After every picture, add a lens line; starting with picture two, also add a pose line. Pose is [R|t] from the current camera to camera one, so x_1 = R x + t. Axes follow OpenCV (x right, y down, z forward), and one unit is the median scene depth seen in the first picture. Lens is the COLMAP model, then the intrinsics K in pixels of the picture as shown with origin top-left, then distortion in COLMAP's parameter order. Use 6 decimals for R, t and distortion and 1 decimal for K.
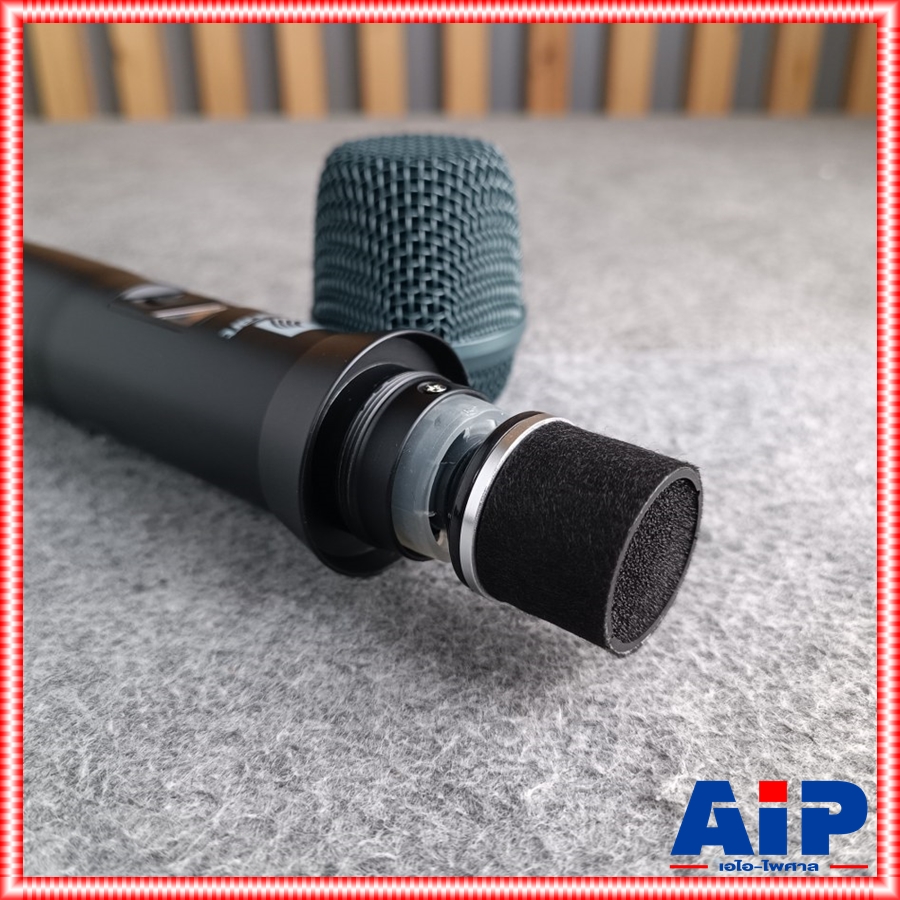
lens RADIAL K [[848.2, 0, 448.9], [0, 848.2, 449.9], [0, 0, 1]] dist [-0.017688, 0.000000]
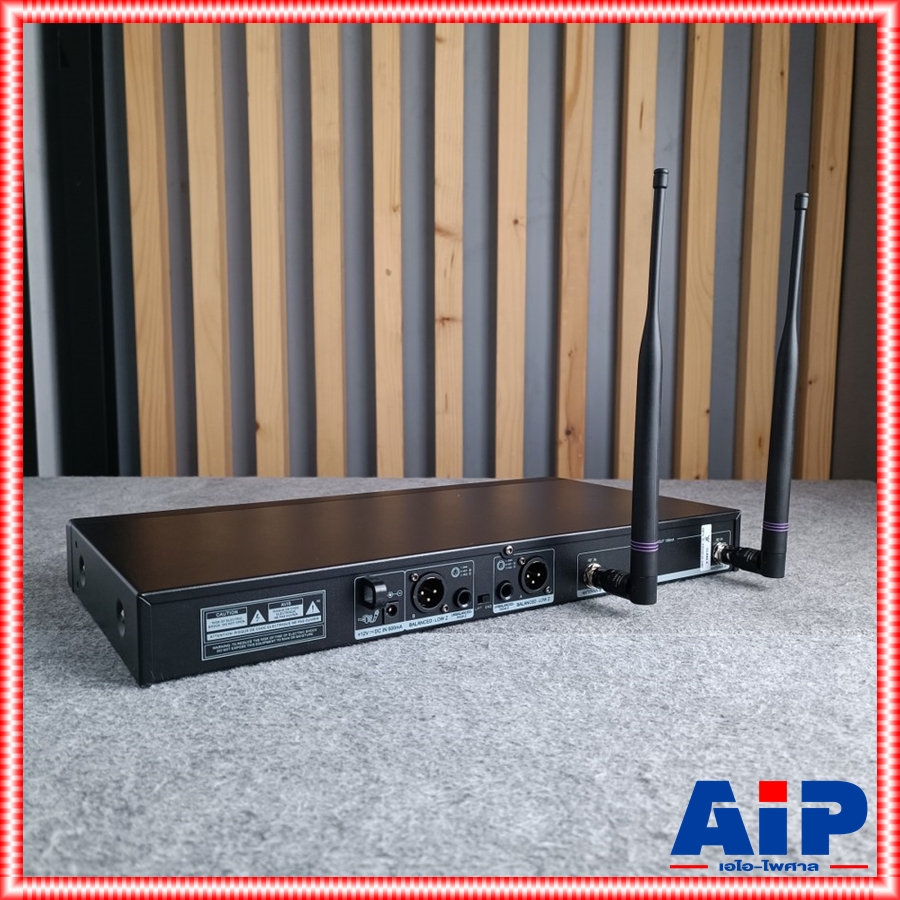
lens RADIAL K [[848.2, 0, 441.8], [0, 848.2, 449.2], [0, 0, 1]] dist [-0.017688, 0.000000]
pose [[0.999443, 0.012301, -0.031023, -0.285320], [-0.022755, 0.931175, -0.363862, 0.363529], [0.024412, 0.364365, 0.930936, -1.670291]]
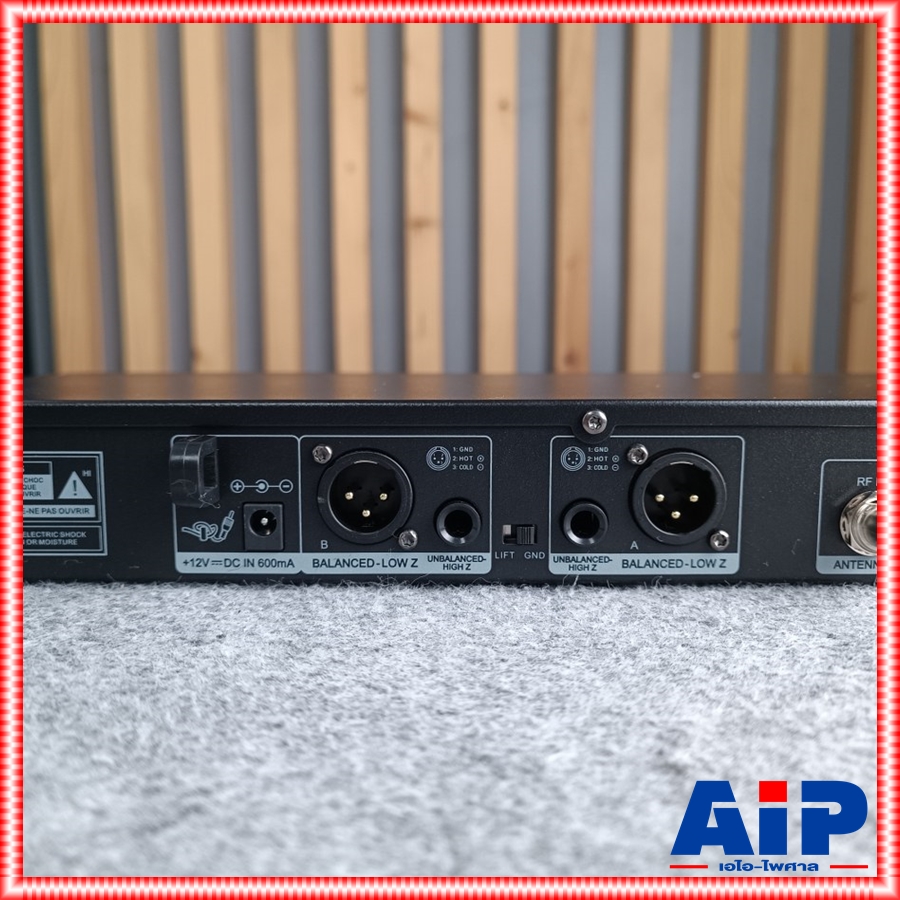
lens RADIAL K [[848.2, 0, 452.9], [0, 848.2, 449.5], [0, 0, 1]] dist [-0.017688, 0.000000]
pose [[0.999301, 0.003651, -0.037215, 0.009718], [-0.016968, 0.931136, -0.364276, 0.368952], [0.033323, 0.364653, 0.930547, -0.129419]]
